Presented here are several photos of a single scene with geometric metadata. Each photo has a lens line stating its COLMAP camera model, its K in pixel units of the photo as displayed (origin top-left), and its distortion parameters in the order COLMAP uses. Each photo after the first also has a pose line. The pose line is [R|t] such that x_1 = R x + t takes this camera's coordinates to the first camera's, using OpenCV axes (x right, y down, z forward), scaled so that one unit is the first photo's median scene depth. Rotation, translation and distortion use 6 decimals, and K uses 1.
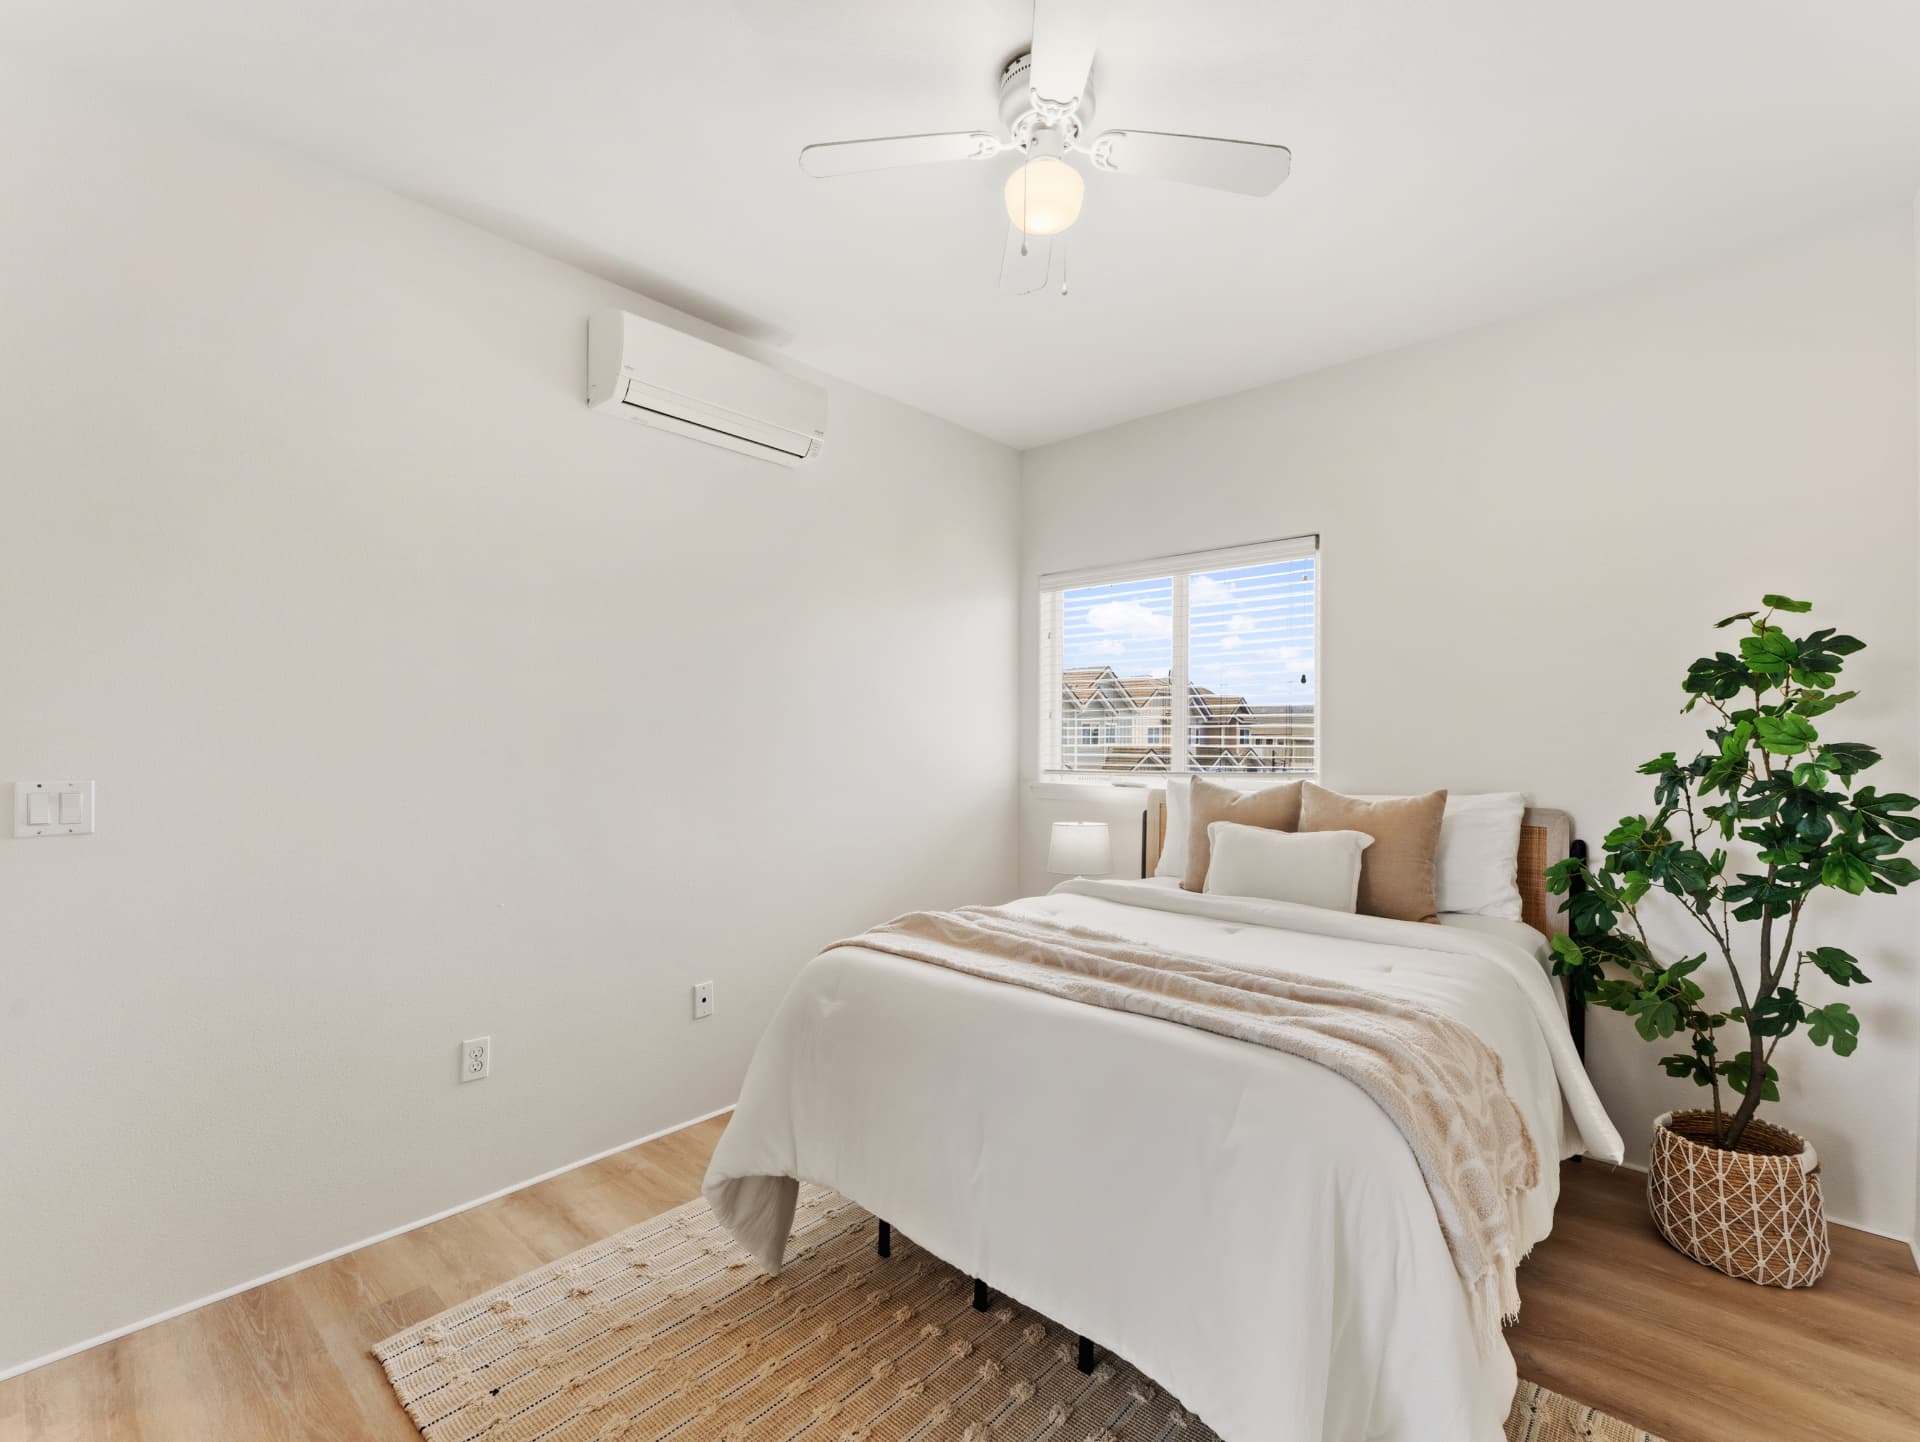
lens RADIAL K [[866.7, 0, 946.7], [0, 866.7, 732.3], [0, 0, 1]] dist [-0.001016, -0.000023]
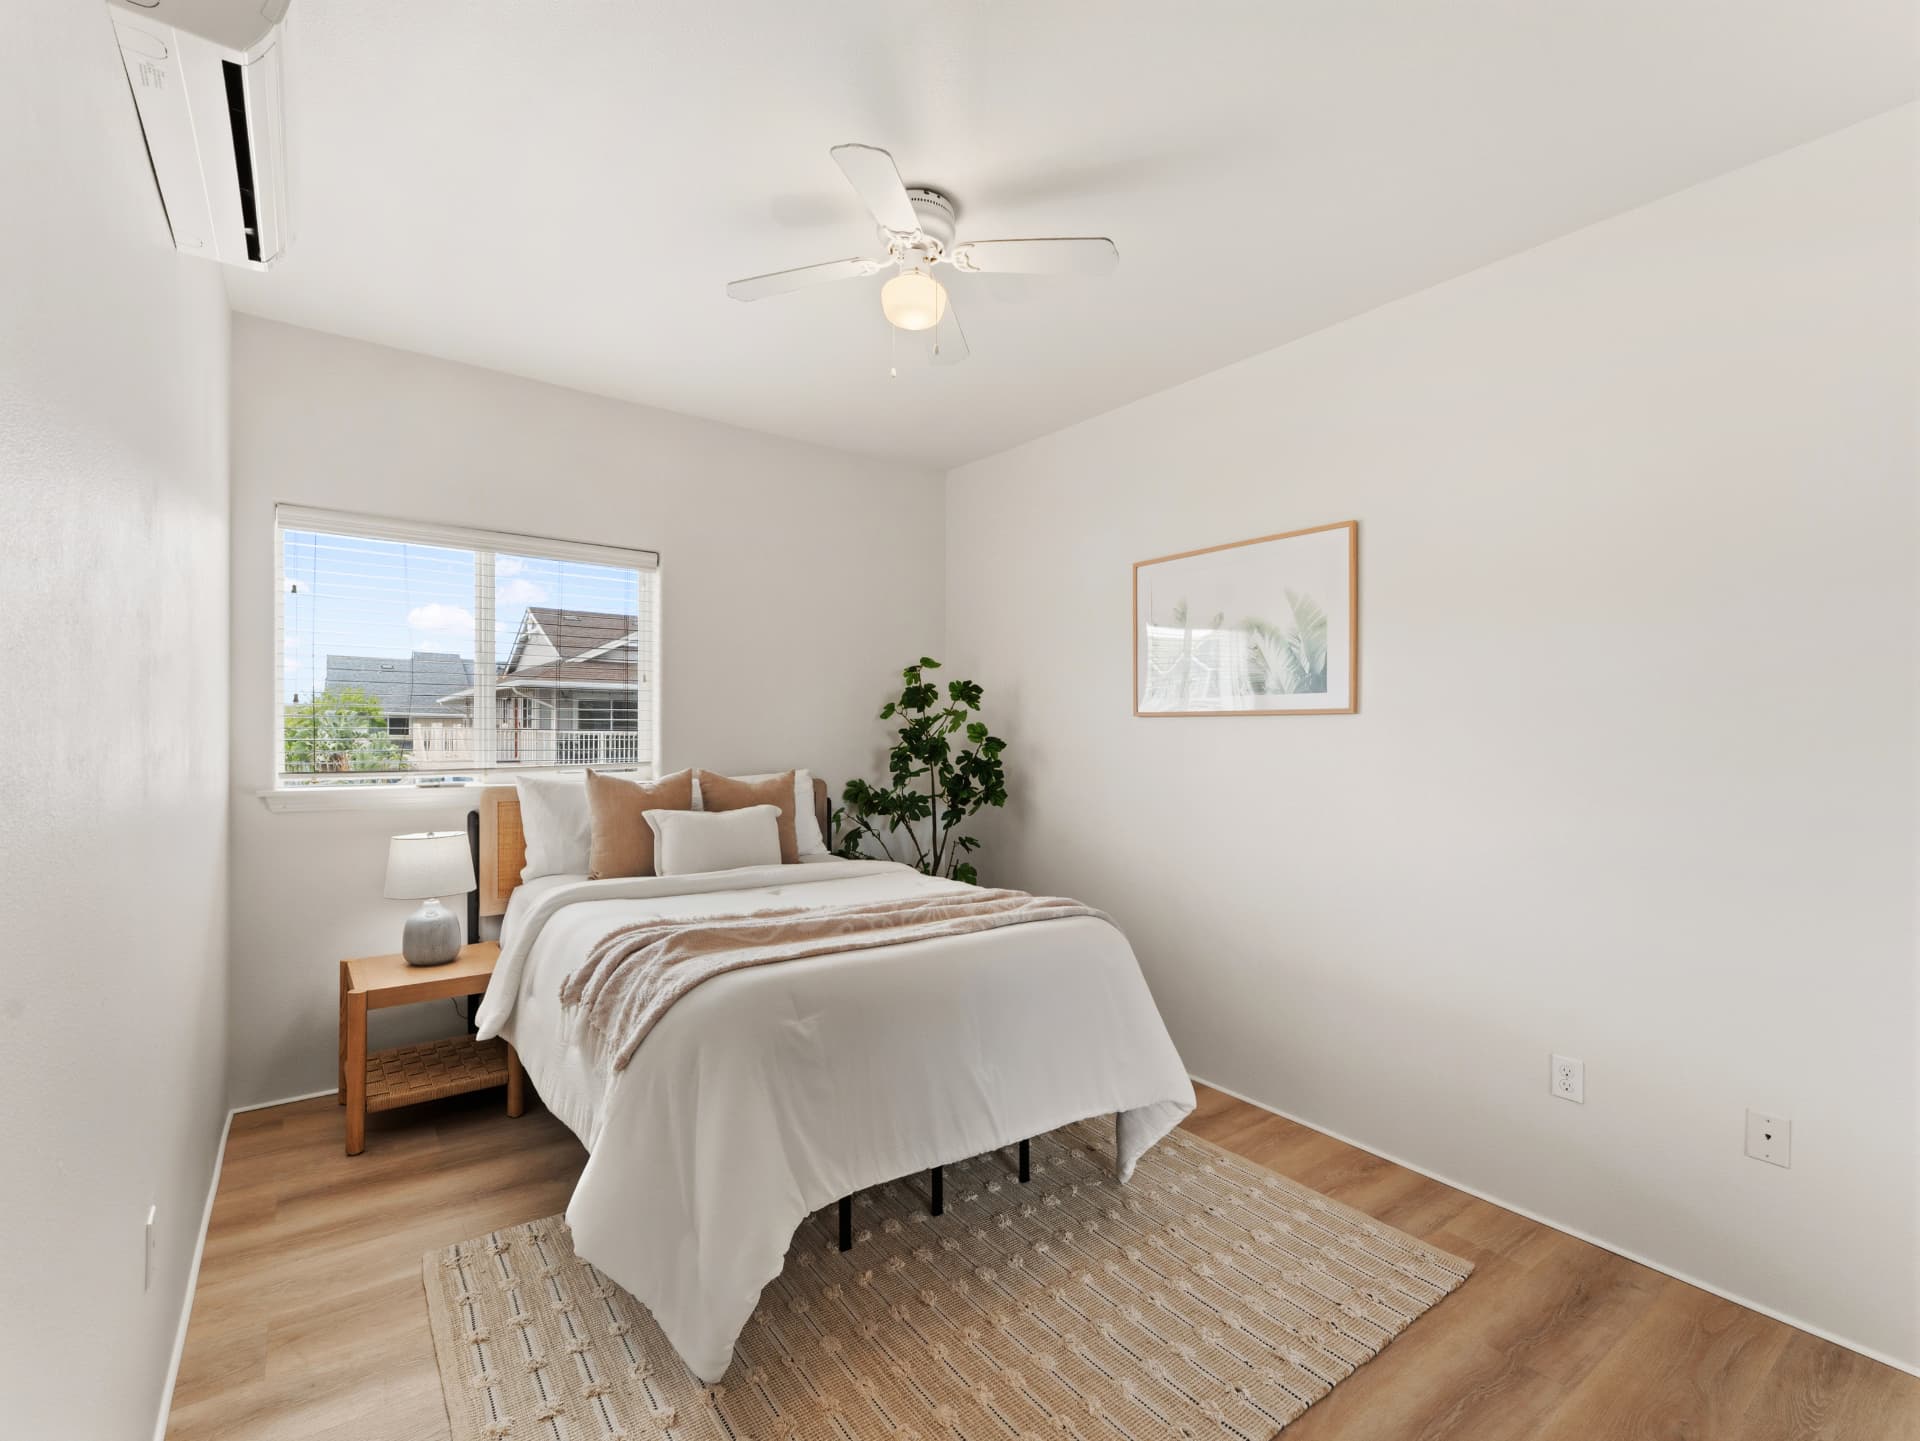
lens RADIAL K [[866.7, 0, 958.8], [0, 866.7, 728.1], [0, 0, 1]] dist [-0.001016, -0.000023]
pose [[0.186519, 0.000374, 0.982451, -0.788562], [-0.018670, 0.999821, 0.003164, -0.010182], [-0.982274, -0.018933, 0.186492, 0.505538]]
